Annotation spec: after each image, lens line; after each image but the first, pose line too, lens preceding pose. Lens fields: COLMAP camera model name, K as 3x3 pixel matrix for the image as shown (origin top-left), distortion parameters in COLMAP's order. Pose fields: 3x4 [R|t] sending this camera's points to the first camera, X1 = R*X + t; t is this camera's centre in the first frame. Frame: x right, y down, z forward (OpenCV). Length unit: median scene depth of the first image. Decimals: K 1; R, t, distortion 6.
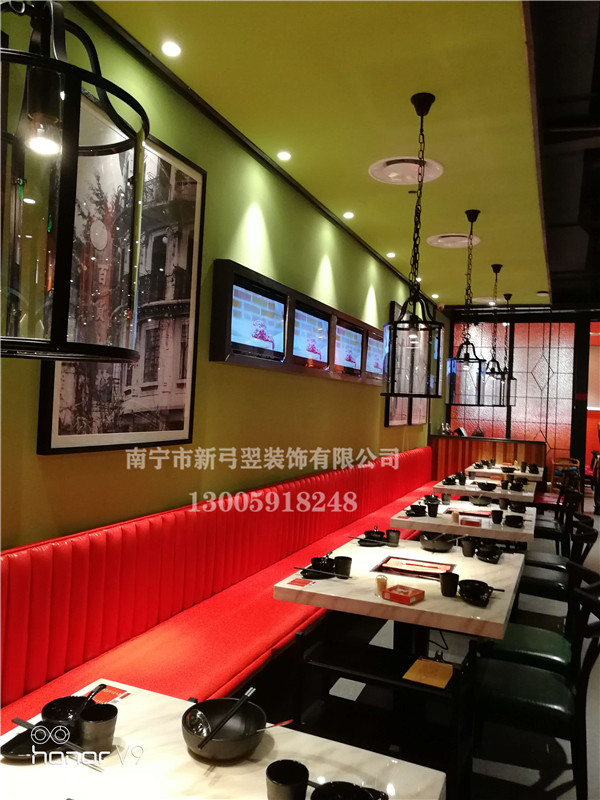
lens RADIAL K [[626.6, 0, 303.2], [0, 626.6, 398.3], [0, 0, 1]] dist [0.005472, 0.013495]
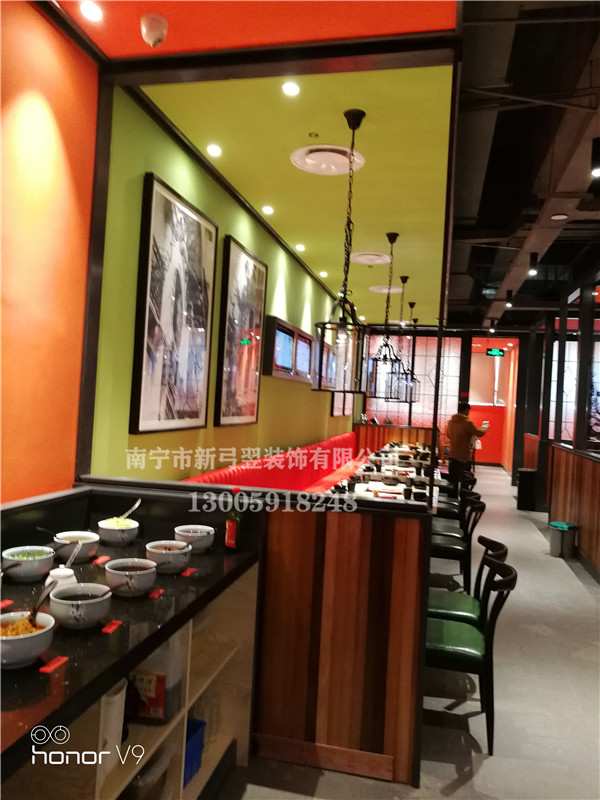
lens RADIAL K [[626.6, 0, 303.2], [0, 626.6, 398.3], [0, 0, 1]] dist [0.005472, 0.013495]
pose [[0.984906, 0.009527, 0.172826, -0.134269], [-0.011866, 0.999851, 0.012509, -0.007725], [-0.172681, -0.014371, 0.984873, -0.272451]]
